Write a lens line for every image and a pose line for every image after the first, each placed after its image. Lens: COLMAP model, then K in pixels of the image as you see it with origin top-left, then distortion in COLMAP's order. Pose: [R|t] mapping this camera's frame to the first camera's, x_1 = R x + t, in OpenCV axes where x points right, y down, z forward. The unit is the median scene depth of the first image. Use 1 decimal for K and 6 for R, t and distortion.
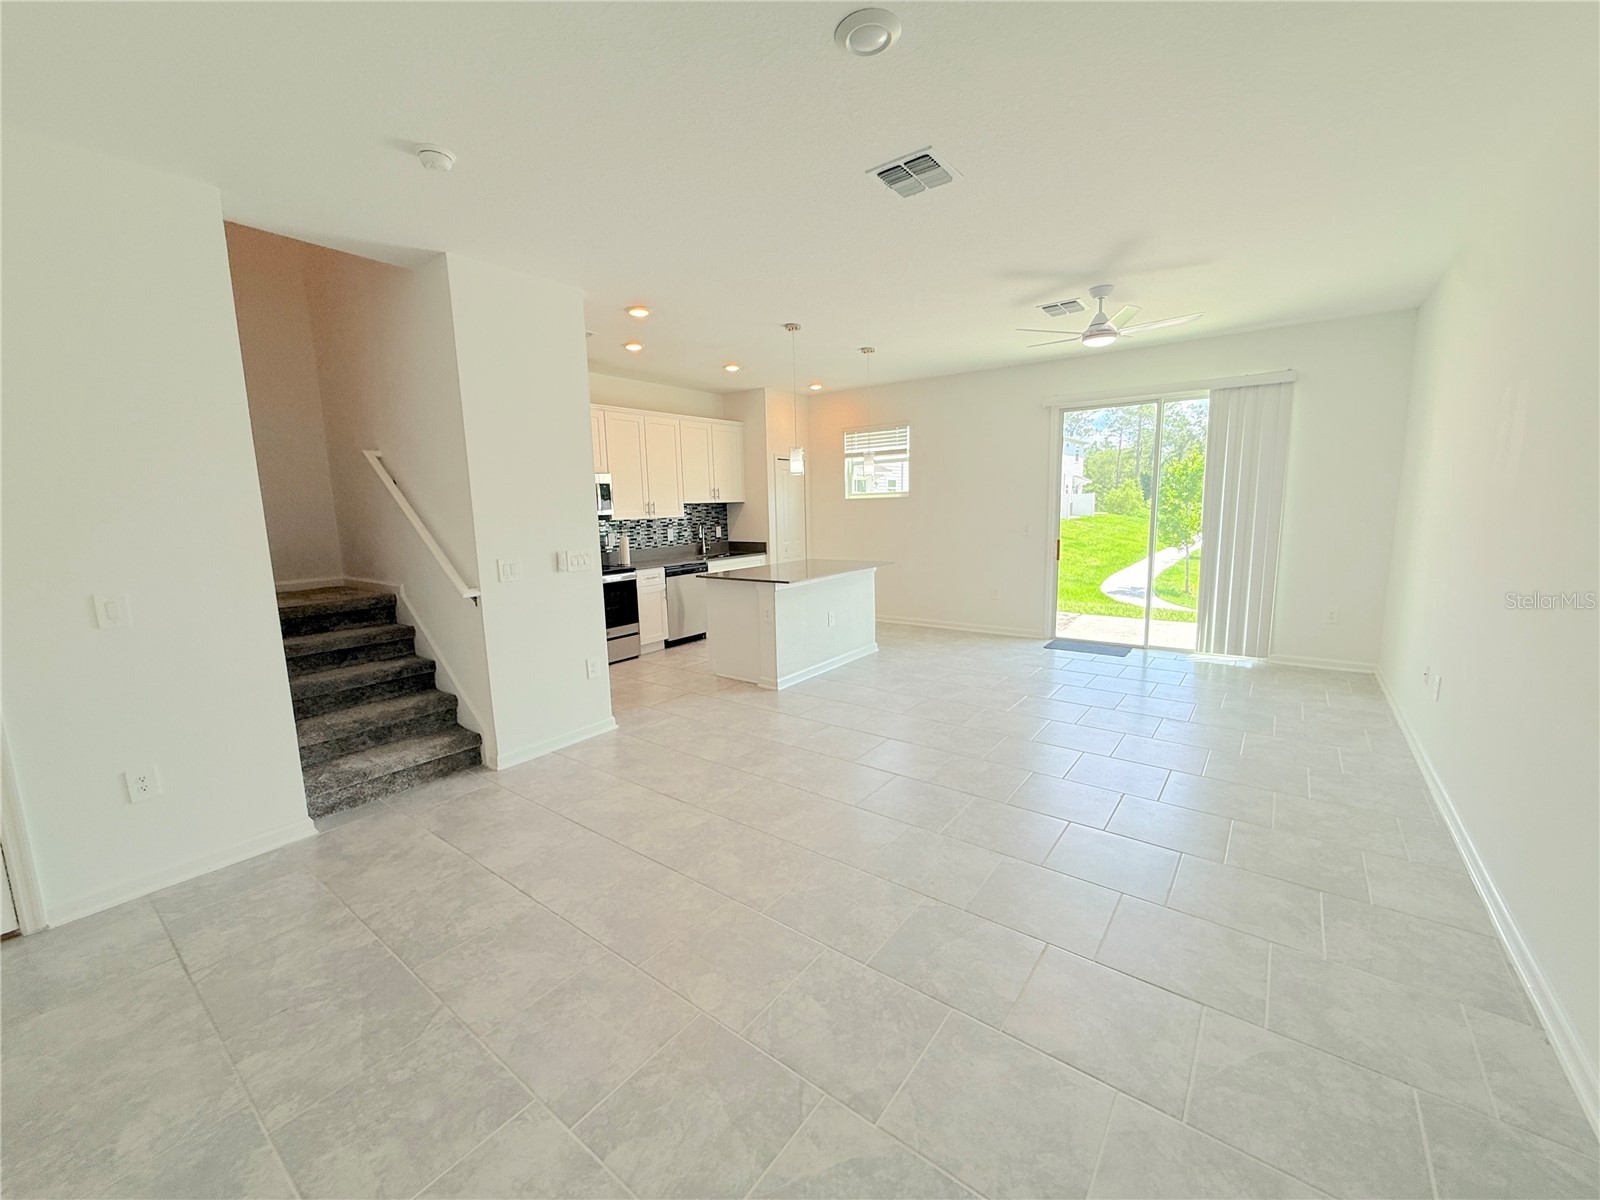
lens RADIAL K [[637.2, 0, 797.6], [0, 637.2, 603.1], [0, 0, 1]] dist [-0.001171, -0.000177]
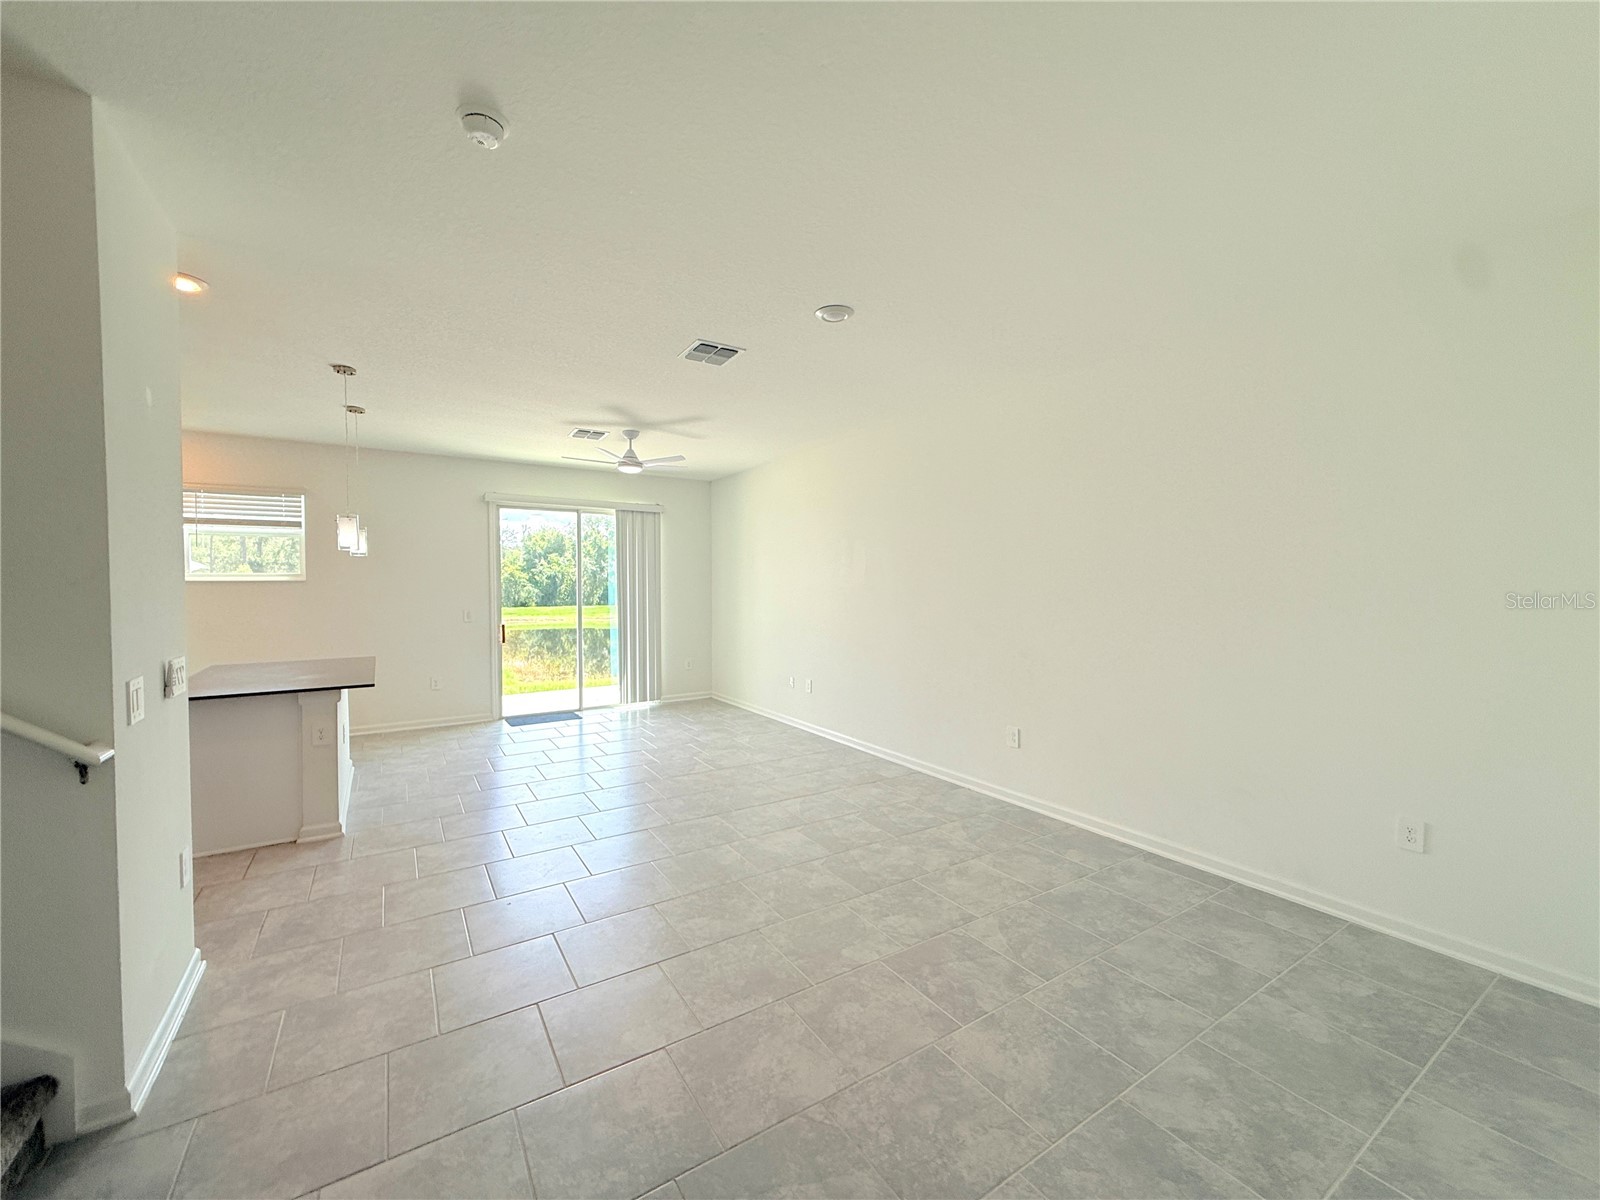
lens RADIAL K [[637.2, 0, 797.6], [0, 637.2, 603.1], [0, 0, 1]] dist [-0.001171, -0.000177]
pose [[0.340362, -0.005452, 0.940279, -0.473843], [0.139091, 0.989274, -0.044612, -0.020365], [-0.929950, 0.145969, 0.337469, 0.194418]]
